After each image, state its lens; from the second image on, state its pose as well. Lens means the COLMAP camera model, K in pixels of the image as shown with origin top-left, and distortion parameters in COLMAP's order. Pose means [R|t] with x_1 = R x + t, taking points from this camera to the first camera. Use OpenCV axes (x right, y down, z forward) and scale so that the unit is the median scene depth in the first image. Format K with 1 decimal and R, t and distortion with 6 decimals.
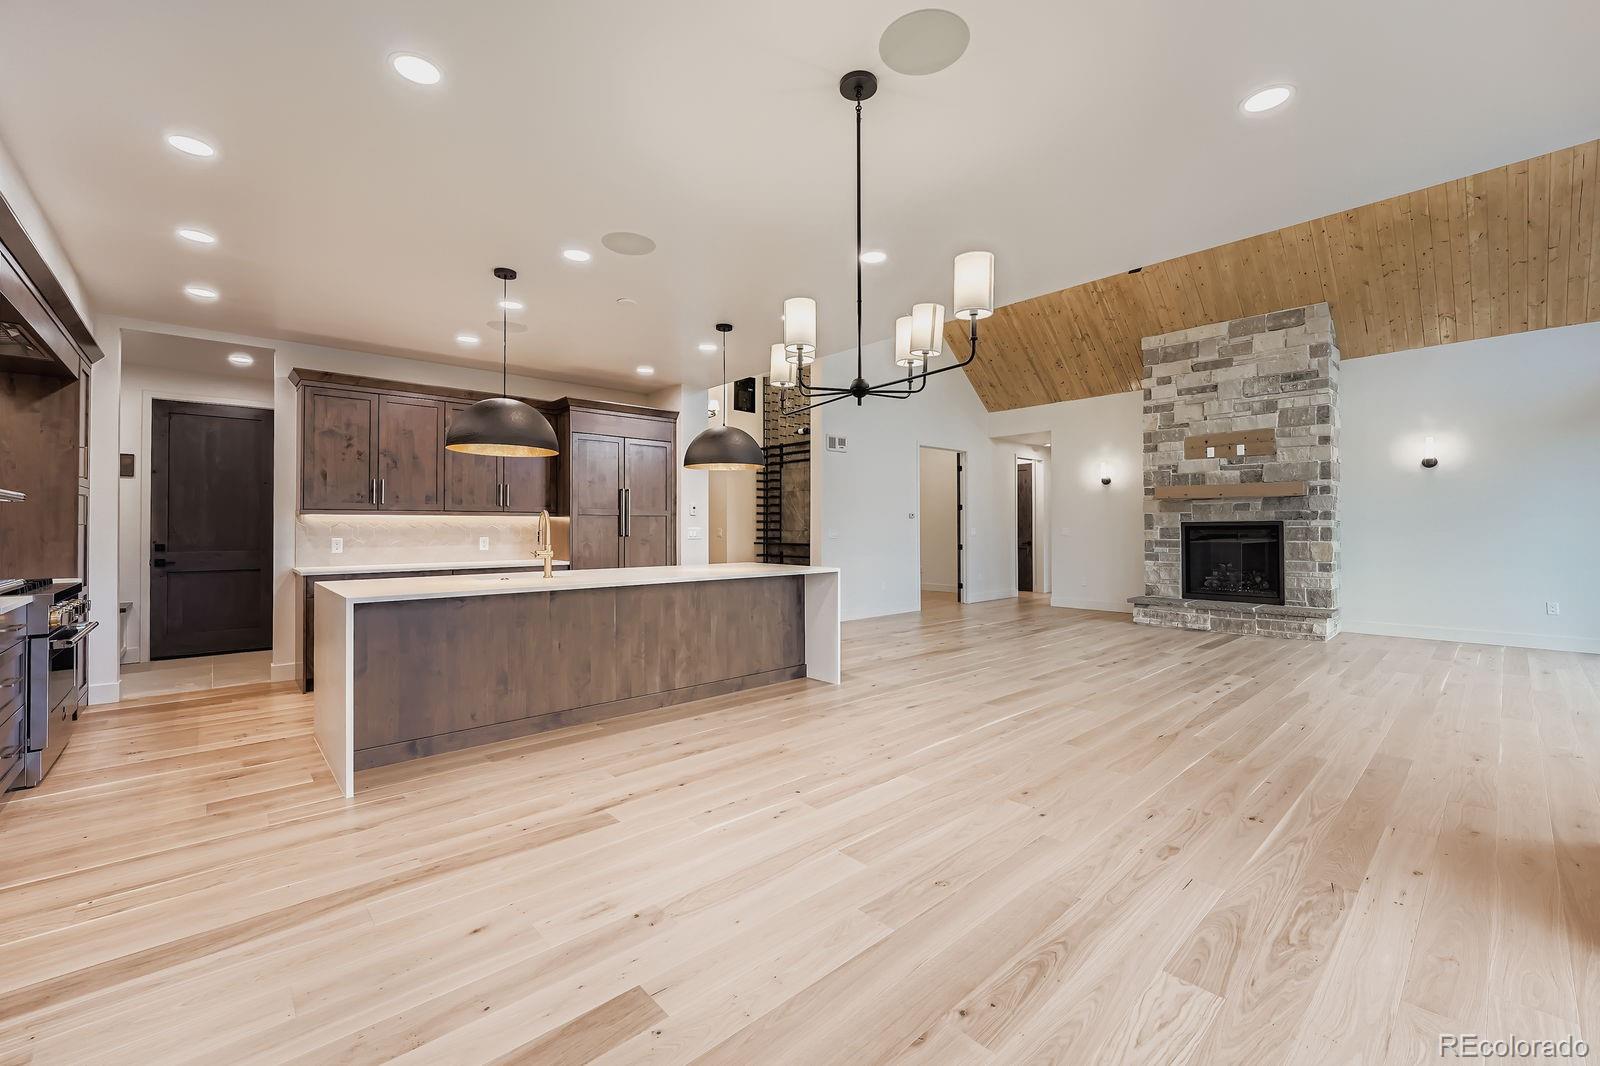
lens RADIAL K [[655.9, 0, 805.2], [0, 655.9, 522.0], [0, 0, 1]] dist [-0.013322, 0.000833]
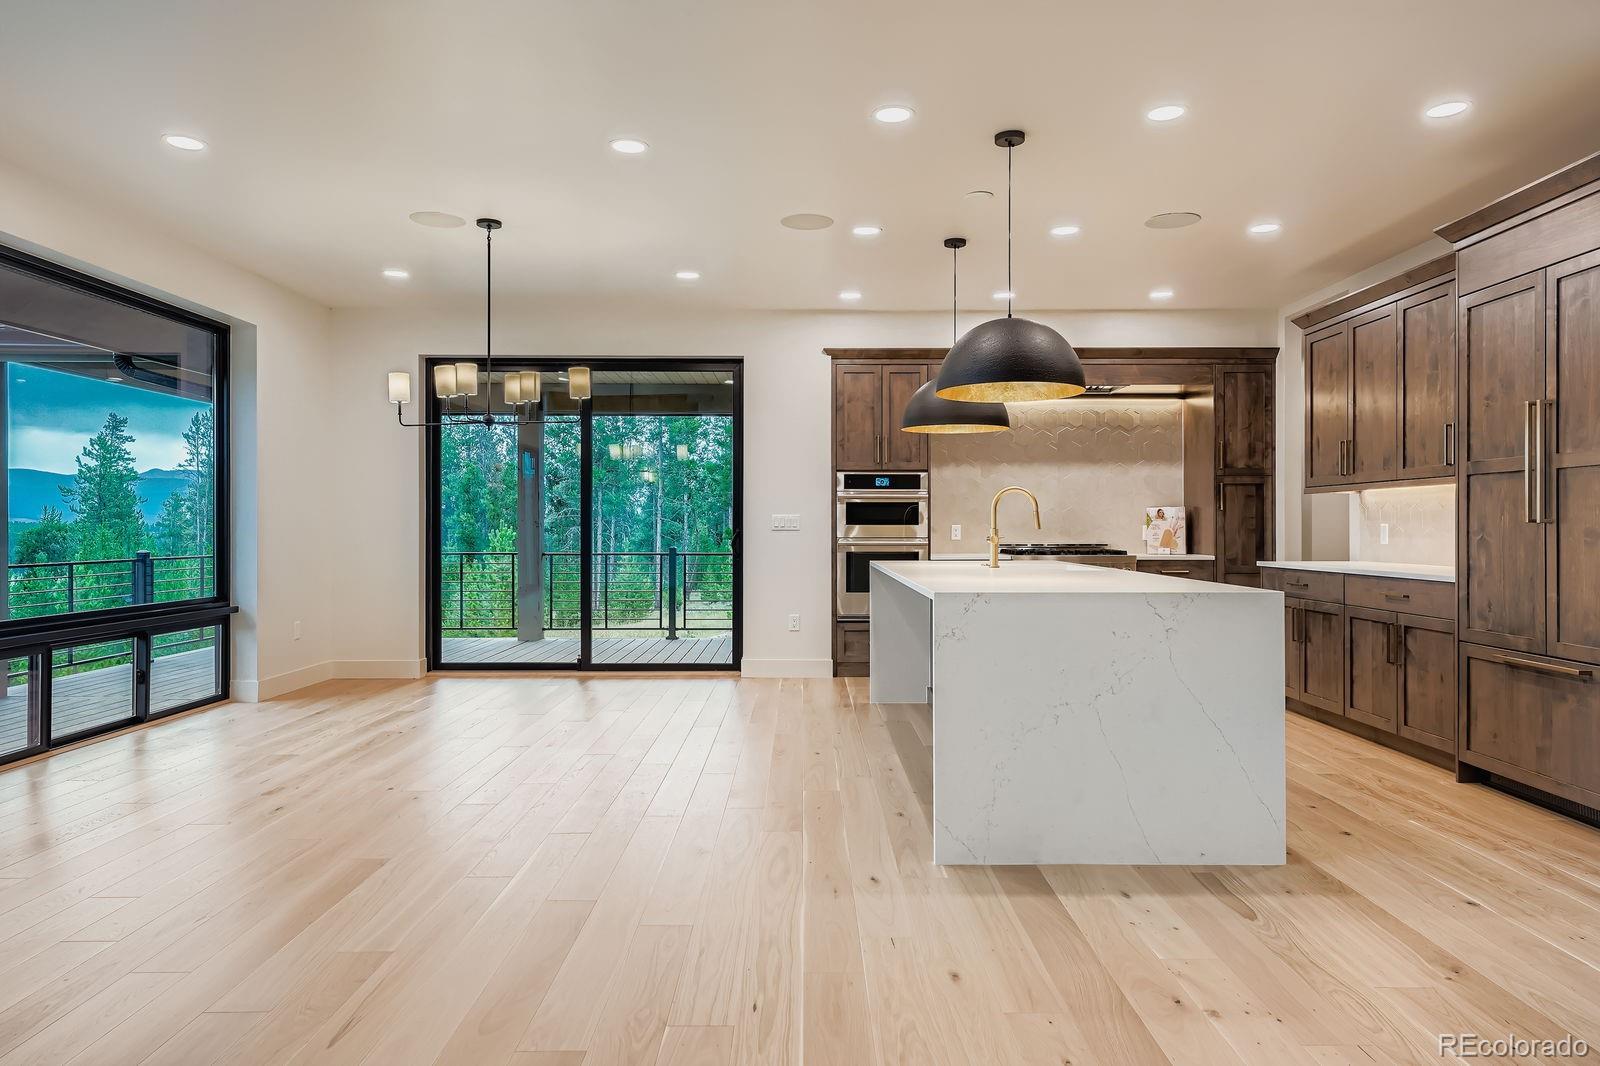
lens RADIAL K [[1039.4, 0, 805.0], [0, 1039.4, 527.4], [0, 0, 1]] dist [0.020028, 0.001379]
pose [[-0.673917, 0.002787, -0.738802, 0.435790], [0.008197, 0.999960, -0.003704, 0.021193], [0.738761, -0.008552, -0.673913, 0.994391]]
